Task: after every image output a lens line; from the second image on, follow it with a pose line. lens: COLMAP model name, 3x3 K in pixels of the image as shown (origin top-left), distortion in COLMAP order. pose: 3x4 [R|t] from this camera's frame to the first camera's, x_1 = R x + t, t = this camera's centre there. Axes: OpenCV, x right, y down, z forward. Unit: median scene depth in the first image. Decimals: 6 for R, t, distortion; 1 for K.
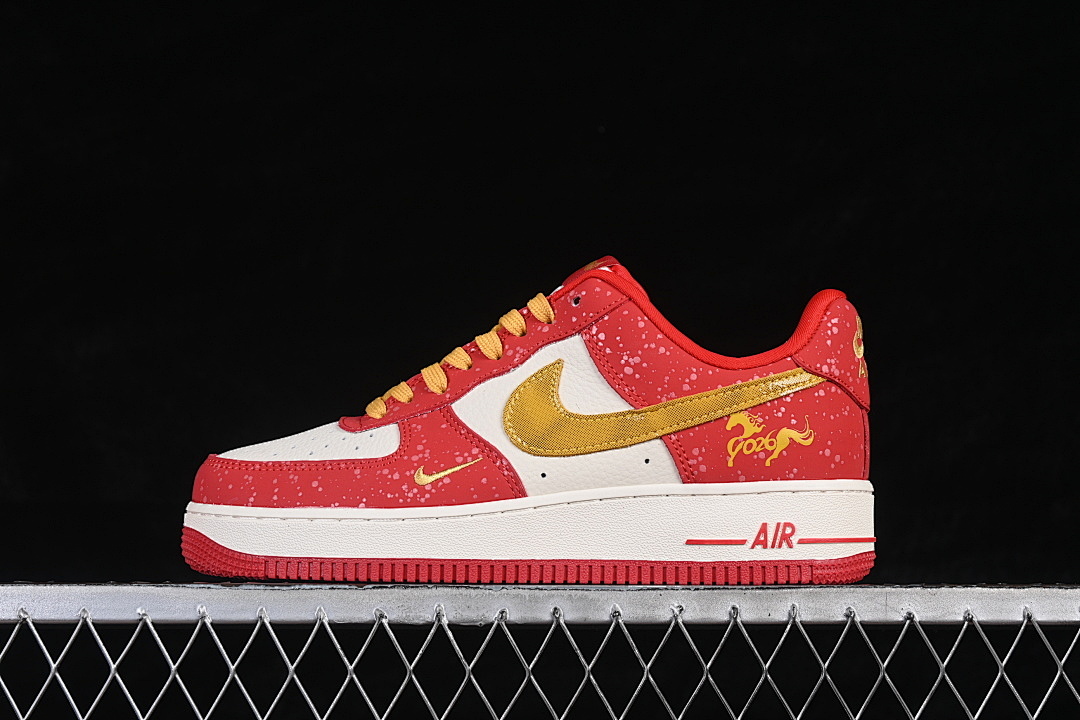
lens RADIAL K [[2327.5, 0, 538.6], [0, 2327.5, 357.2], [0, 0, 1]] dist [-0.013883, 0.000000]
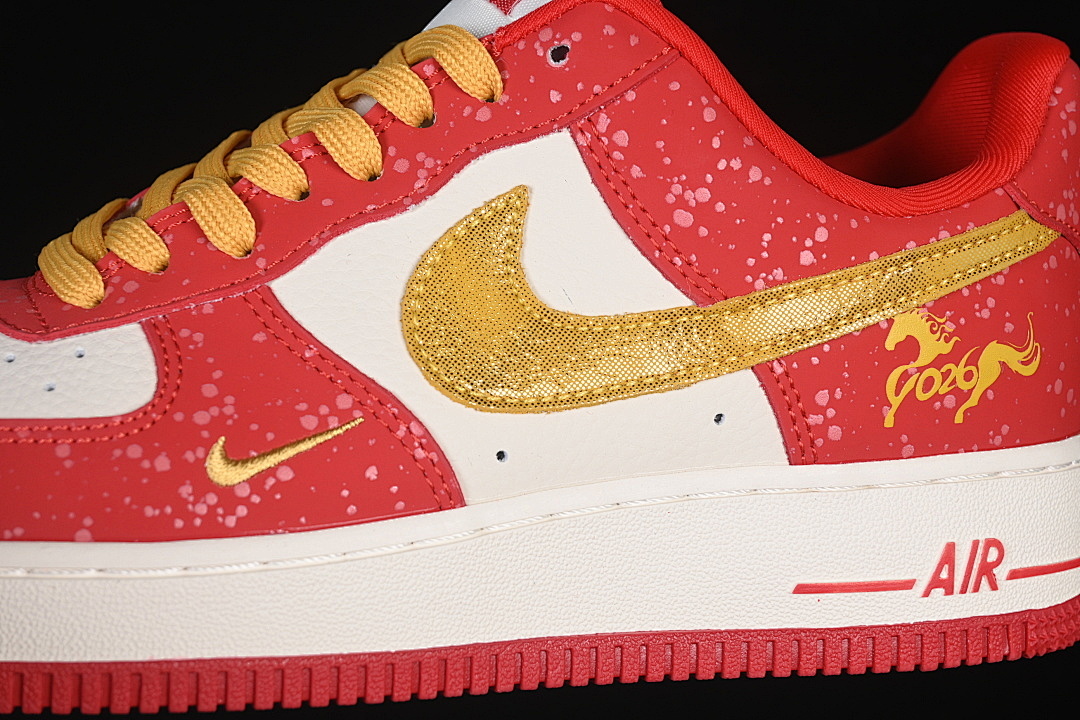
lens RADIAL K [[2327.5, 0, 540.7], [0, 2327.5, 360.6], [0, 0, 1]] dist [-0.013883, 0.000000]
pose [[0.946911, -0.024155, 0.320588, -0.129335], [-0.041912, 0.979389, 0.197586, -0.053863], [-0.318753, -0.200533, 0.926382, 0.572356]]
